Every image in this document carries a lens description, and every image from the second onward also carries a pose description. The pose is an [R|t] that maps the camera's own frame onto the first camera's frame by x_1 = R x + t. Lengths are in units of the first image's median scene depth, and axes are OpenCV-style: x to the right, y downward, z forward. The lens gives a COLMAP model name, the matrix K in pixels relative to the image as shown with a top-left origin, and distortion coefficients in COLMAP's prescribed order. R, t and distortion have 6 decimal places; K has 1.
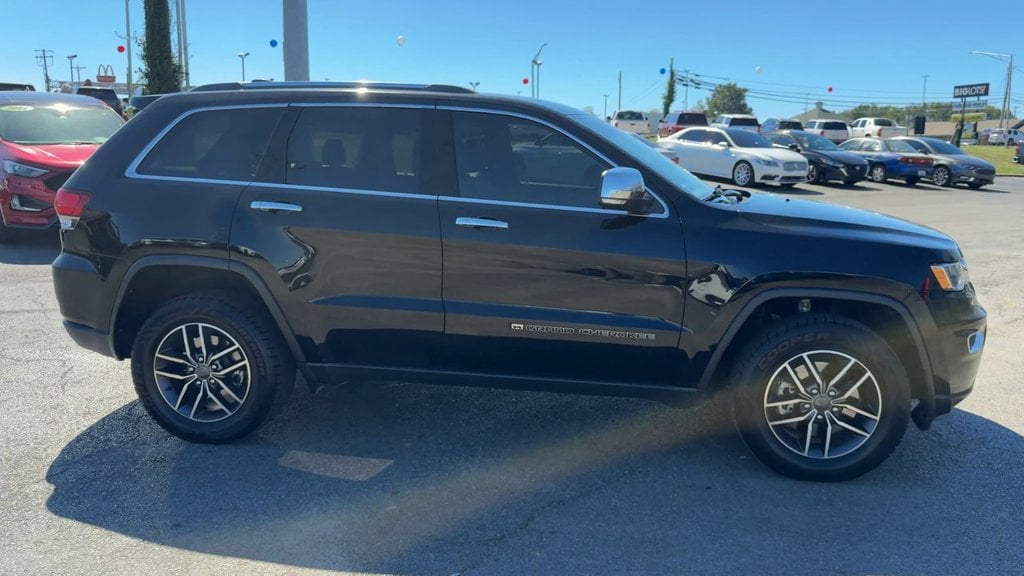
lens RADIAL K [[816.8, 0, 576.1], [0, 816.8, 267.6], [0, 0, 1]] dist [0.112274, -0.328549]
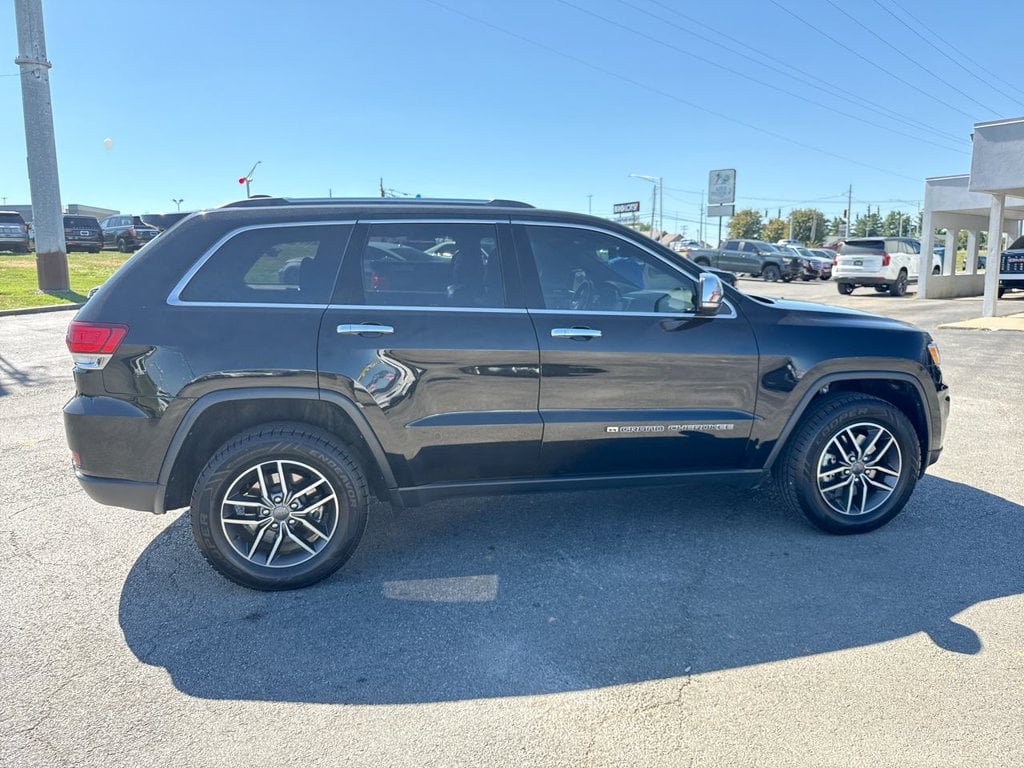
lens RADIAL K [[739.8, 0, 518.5], [0, 739.8, 368.5], [0, 0, 1]] dist [0.003332, 0.000252]
pose [[0.947969, -0.074416, 0.309542, -0.450511], [0.074637, 0.997148, 0.011146, -0.023996], [-0.309489, 0.012538, 0.950820, 0.130781]]
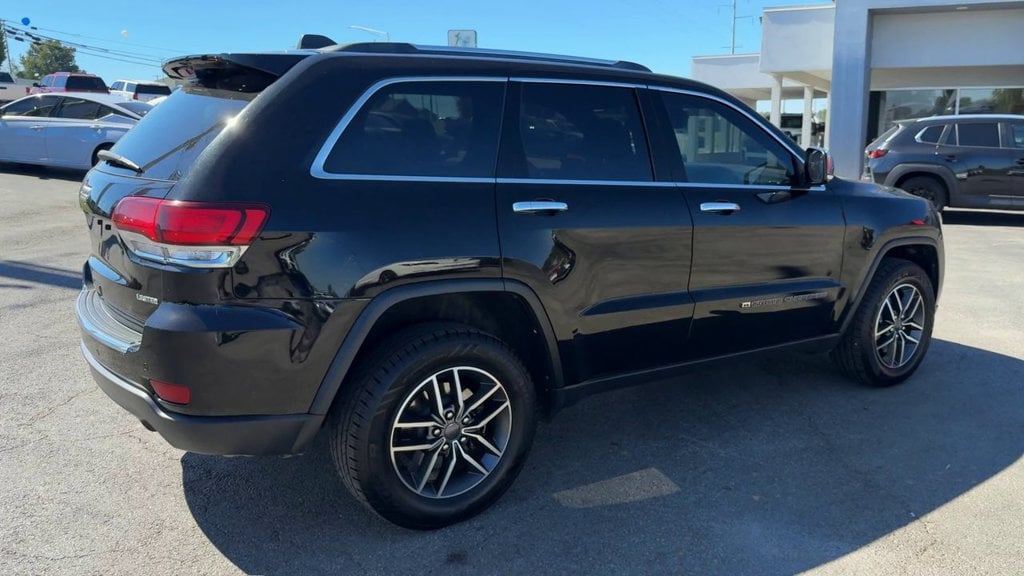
lens RADIAL K [[826.3, 0, 613.2], [0, 826.3, 287.1], [0, 0, 1]] dist [0.022341, -0.000322]
pose [[0.704552, -0.139892, 0.695728, -0.872296], [0.101876, 0.990161, 0.095927, -0.063825], [-0.702302, 0.003292, 0.711872, 0.355801]]
